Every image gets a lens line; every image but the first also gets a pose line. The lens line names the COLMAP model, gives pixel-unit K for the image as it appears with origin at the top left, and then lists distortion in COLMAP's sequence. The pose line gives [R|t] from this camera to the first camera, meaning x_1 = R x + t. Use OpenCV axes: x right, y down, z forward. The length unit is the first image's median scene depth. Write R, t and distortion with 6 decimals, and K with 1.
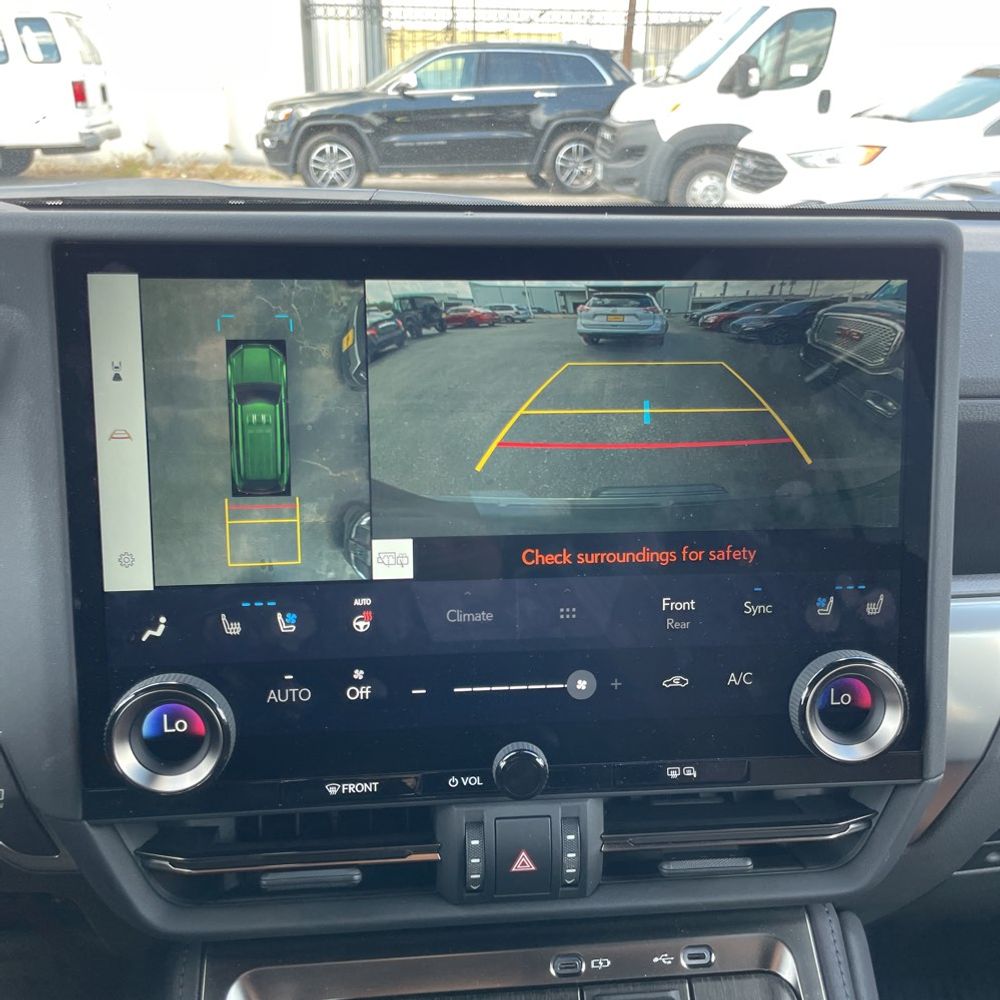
lens RADIAL K [[975.1, 0, 511.1], [0, 975.1, 484.9], [0, 0, 1]] dist [0.103376, -0.154156]
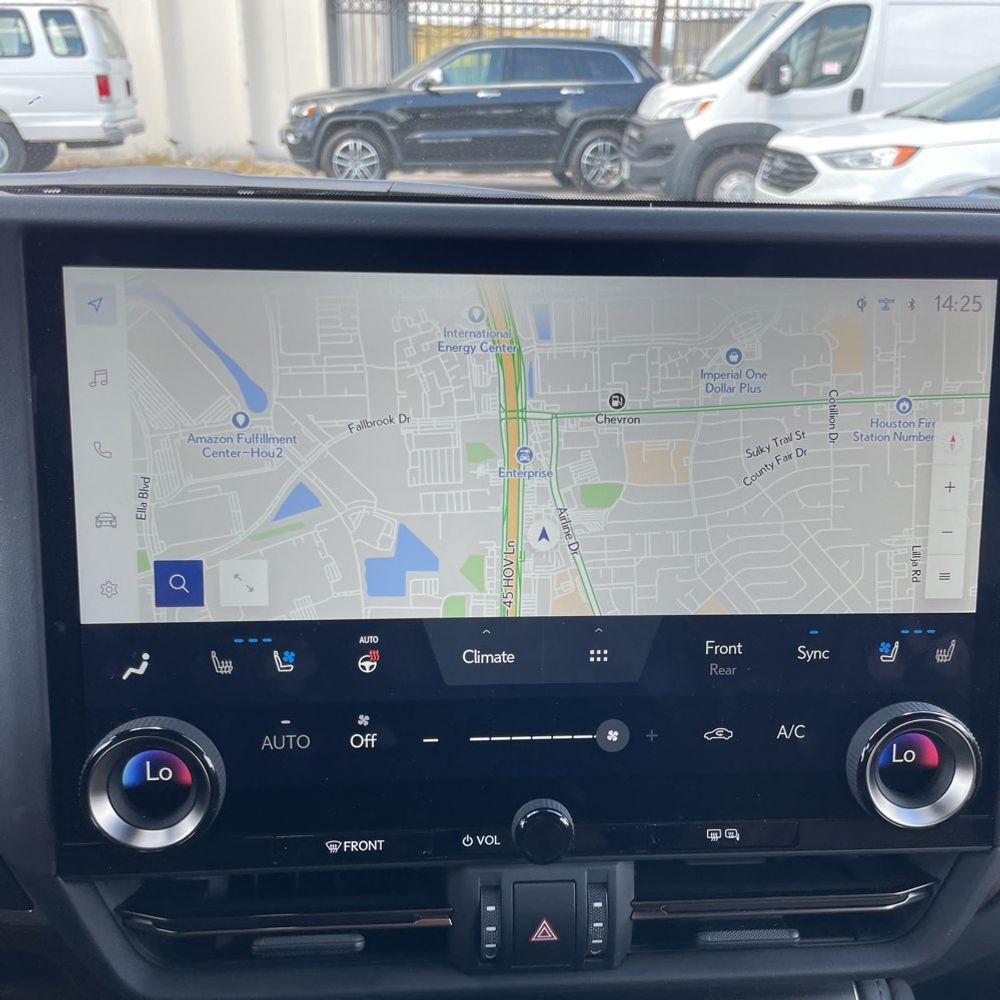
lens RADIAL K [[977.2, 0, 511.0], [0, 977.2, 504.4], [0, 0, 1]] dist [0.100368, -0.147976]
pose [[0.999676, 0.015809, -0.019963, -0.006129], [-0.015441, 0.999710, 0.018457, -0.021441], [0.020249, -0.018143, 0.999630, 0.105764]]
